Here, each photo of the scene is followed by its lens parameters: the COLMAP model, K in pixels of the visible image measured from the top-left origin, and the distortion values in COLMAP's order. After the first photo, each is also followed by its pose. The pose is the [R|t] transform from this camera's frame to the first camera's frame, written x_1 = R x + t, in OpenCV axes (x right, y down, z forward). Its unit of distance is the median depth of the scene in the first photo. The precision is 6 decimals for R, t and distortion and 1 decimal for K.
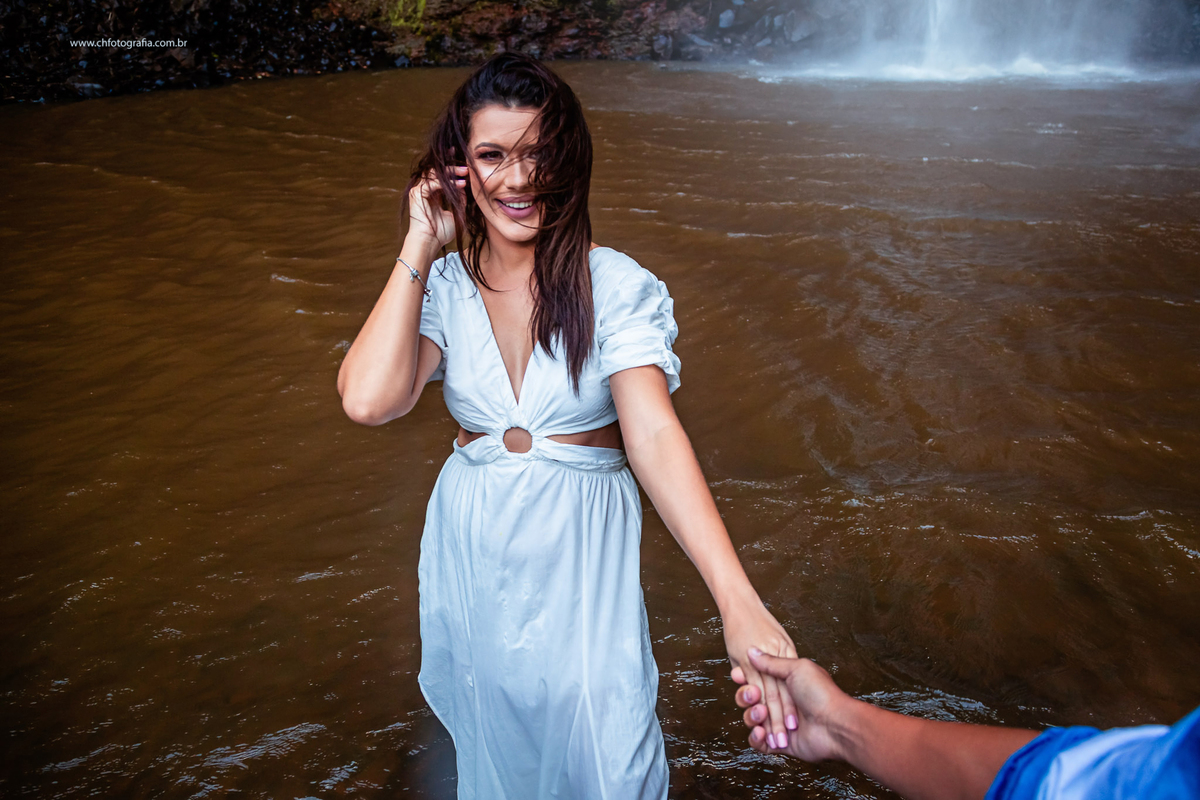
lens RADIAL K [[926.6, 0, 659.8], [0, 926.6, 412.1], [0, 0, 1]] dist [-0.051034, 0.008895]
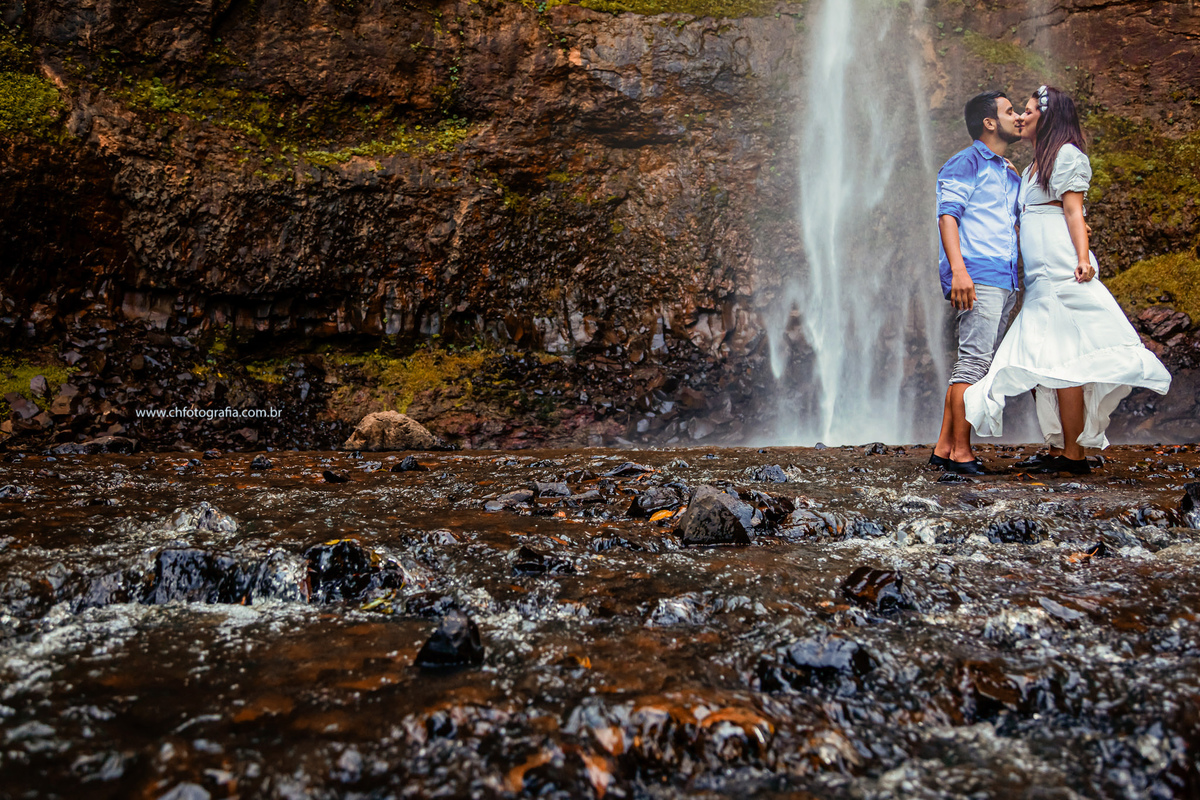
lens RADIAL K [[1156.7, 0, 587.1], [0, 1156.7, 383.1], [0, 0, 1]] dist [-0.004320, 0.000000]
pose [[0.998196, 0.013886, 0.058420, -0.100757], [0.015348, 0.881577, -0.471791, 0.284353], [-0.058053, 0.471836, 0.879773, -0.453725]]
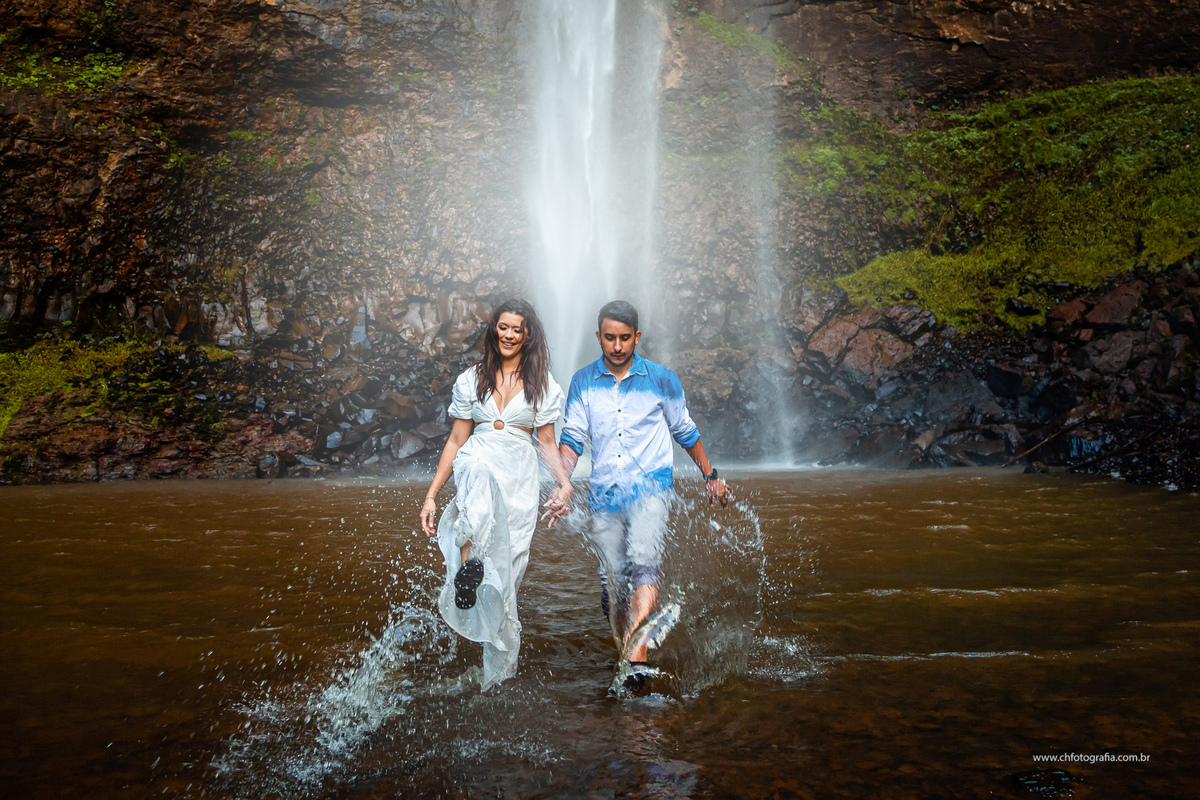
lens RADIAL K [[1025.5, 0, 632.0], [0, 1025.5, 278.2], [0, 0, 1]] dist [-0.078565, 0.033470]
pose [[0.935079, 0.046682, 0.351351, -0.023401], [0.155057, 0.837521, -0.523943, 0.067627], [-0.318723, 0.544408, 0.775910, -0.087750]]
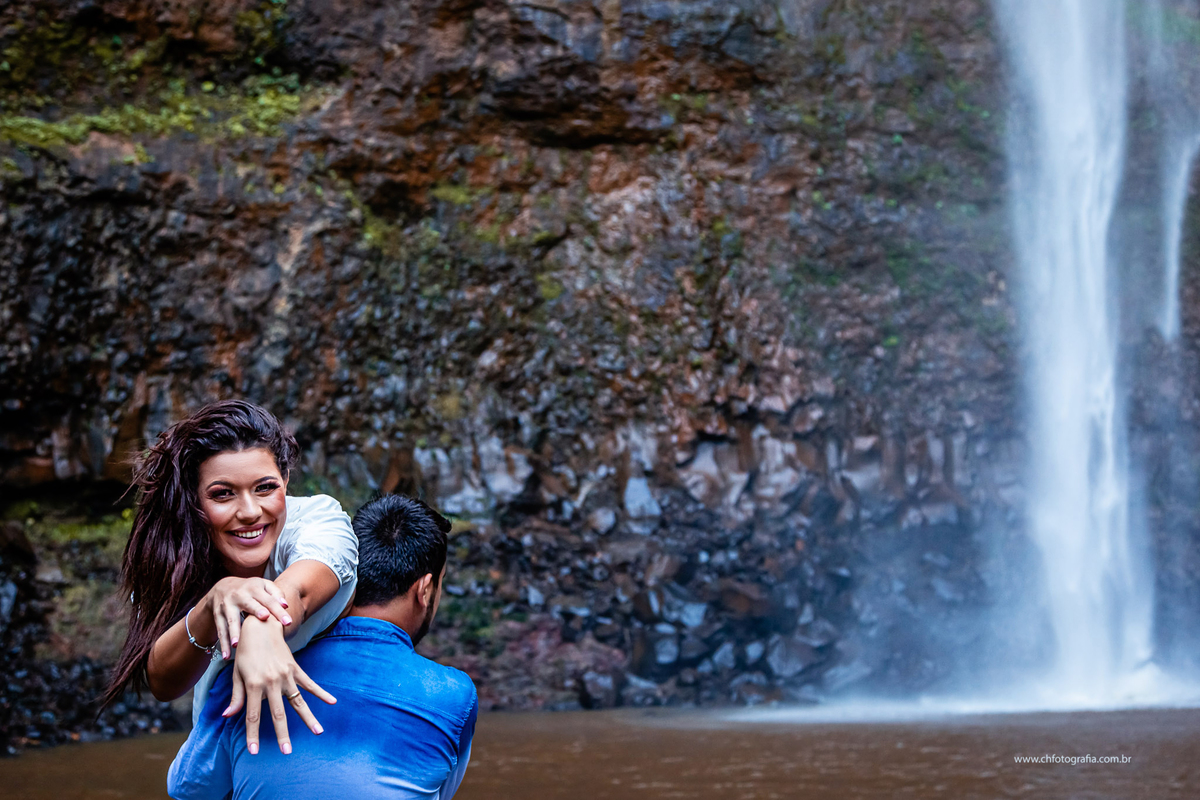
lens RADIAL K [[1692.3, 0, 598.8], [0, 1692.3, 438.3], [0, 0, 1]] dist [0.021623, 0.000000]
pose [[0.946451, 0.022435, 0.322067, -0.392870], [0.148827, 0.854947, -0.496906, 0.067181], [-0.286499, 0.518230, 0.805827, -0.110393]]
